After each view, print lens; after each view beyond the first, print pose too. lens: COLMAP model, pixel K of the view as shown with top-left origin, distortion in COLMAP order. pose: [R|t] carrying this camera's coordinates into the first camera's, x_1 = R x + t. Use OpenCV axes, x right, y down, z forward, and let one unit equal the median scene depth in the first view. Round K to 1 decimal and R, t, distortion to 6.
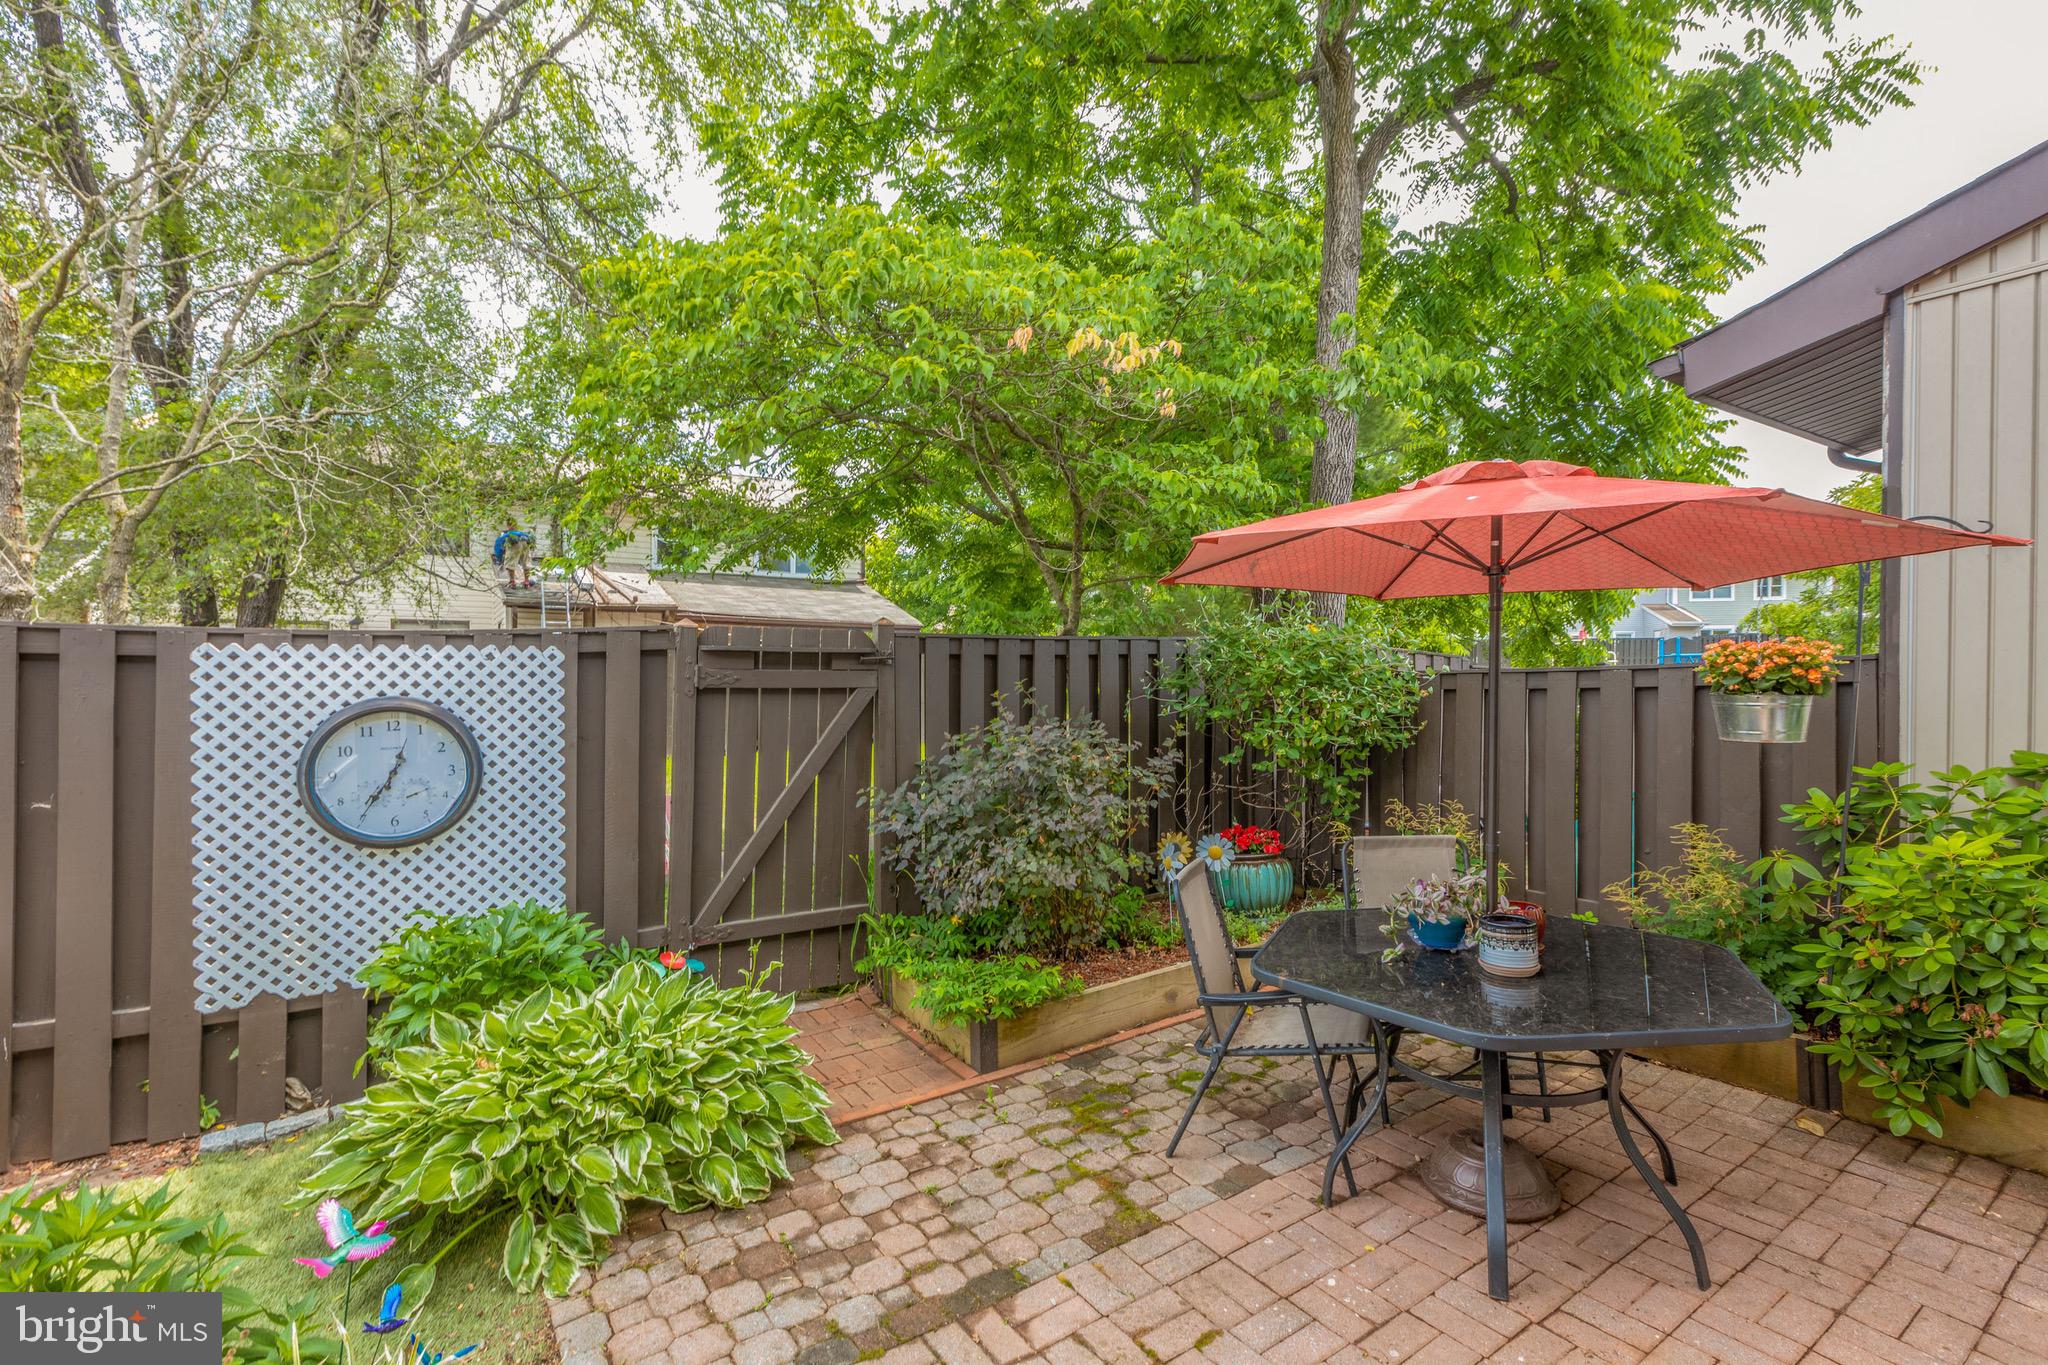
lens RADIAL K [[906.1, 0, 1024.5], [0, 906.1, 673.1], [0, 0, 1]] dist [0.004111, -0.001098]
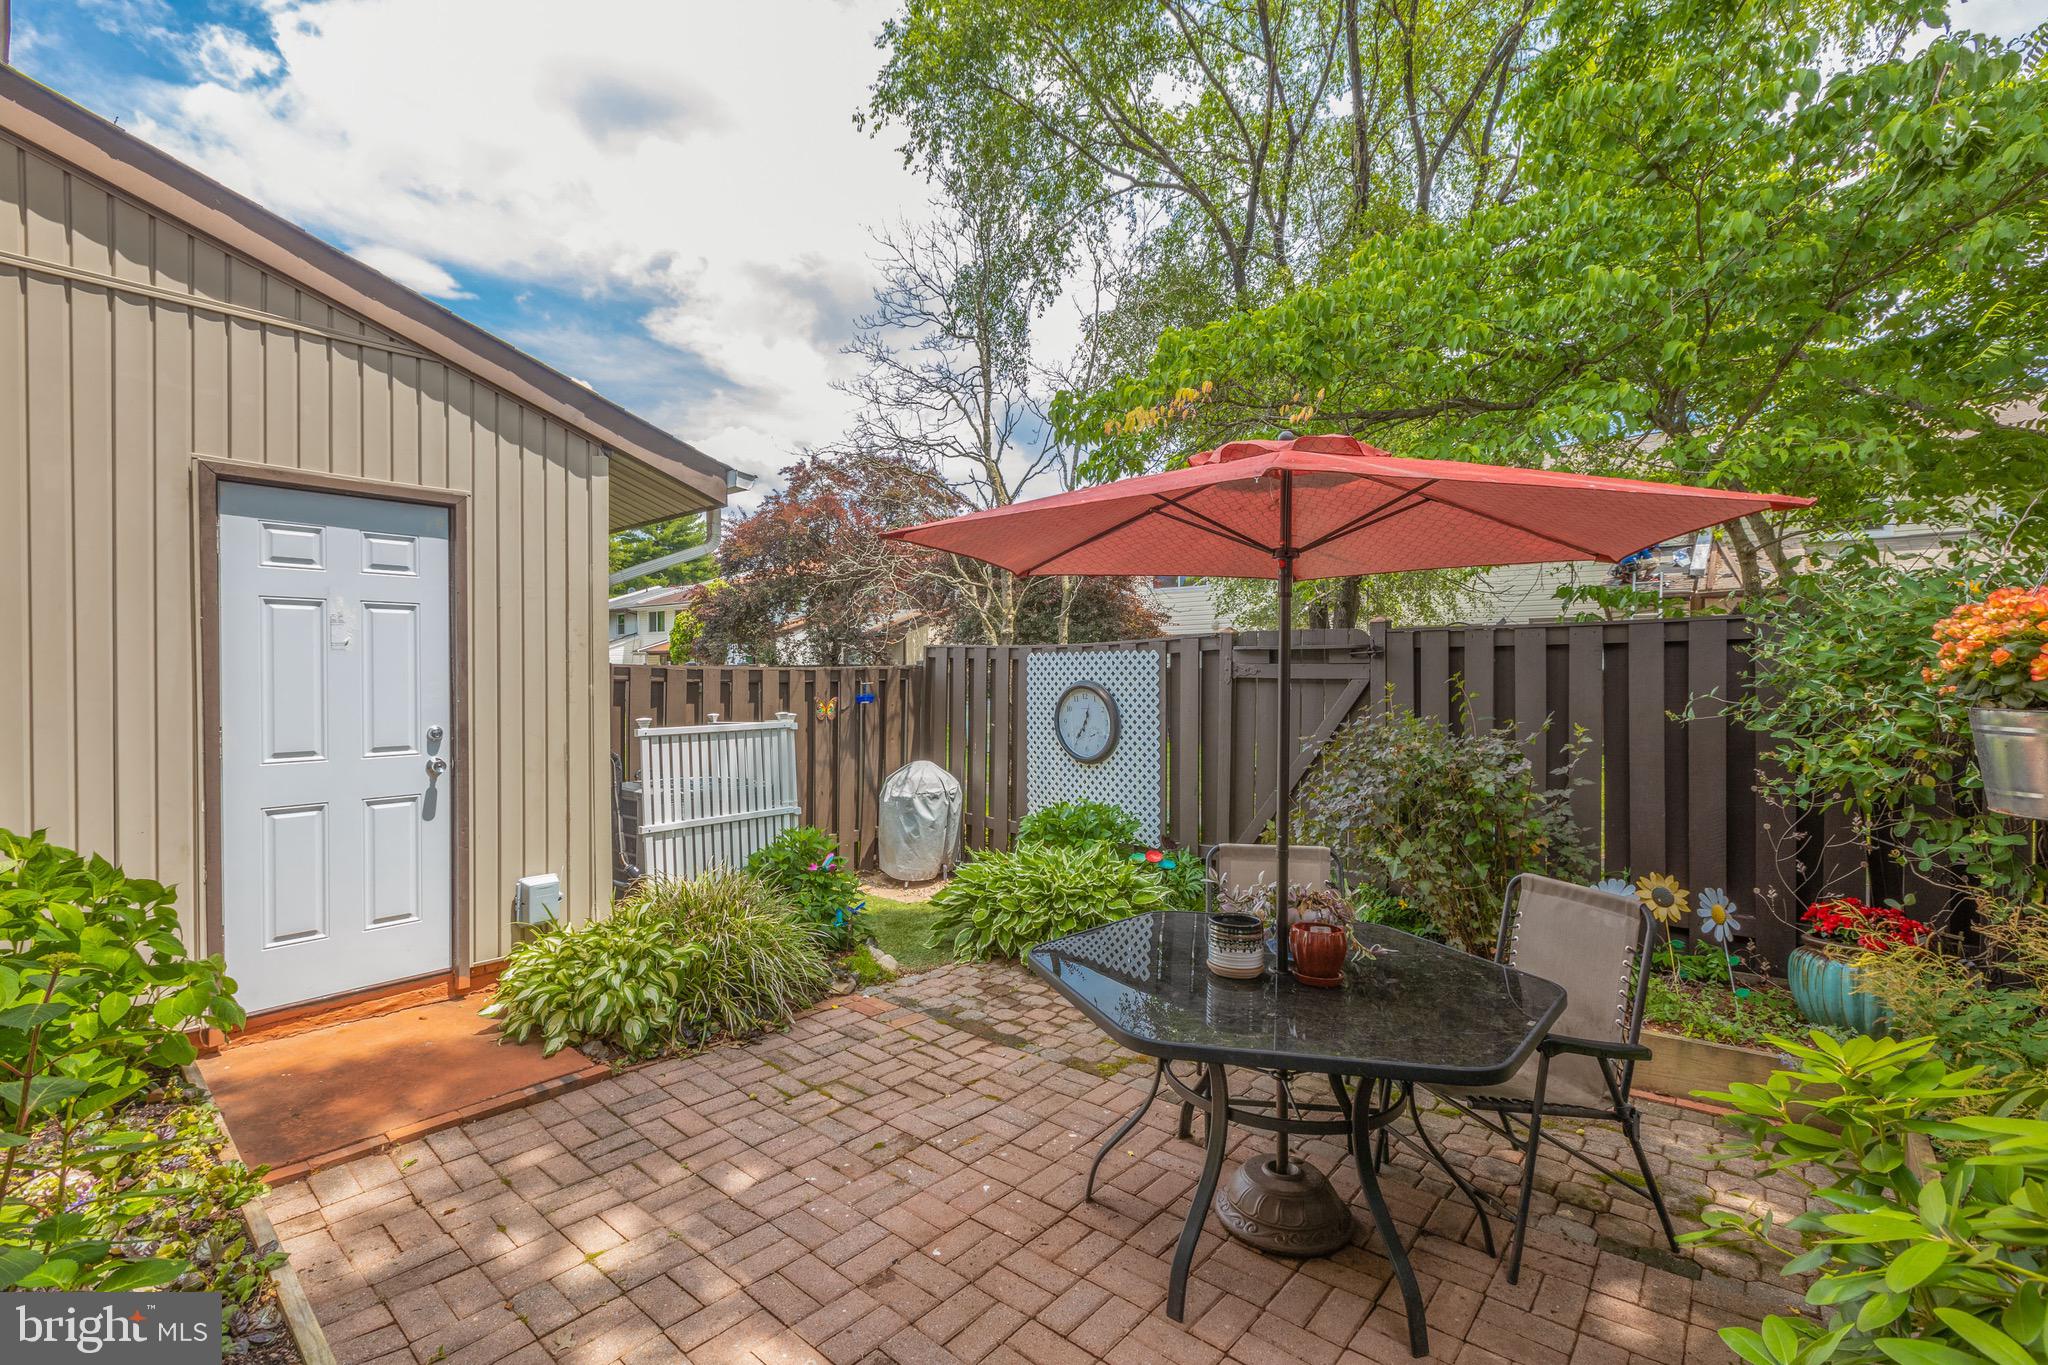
lens RADIAL K [[906.1, 0, 1021.4], [0, 906.1, 677.8], [0, 0, 1]] dist [0.004111, -0.001098]
pose [[0.278251, 0.009210, -0.960464, 1.015170], [0.002500, 0.999944, 0.010312, 0.002072], [0.960505, -0.005270, 0.278212, 0.373556]]
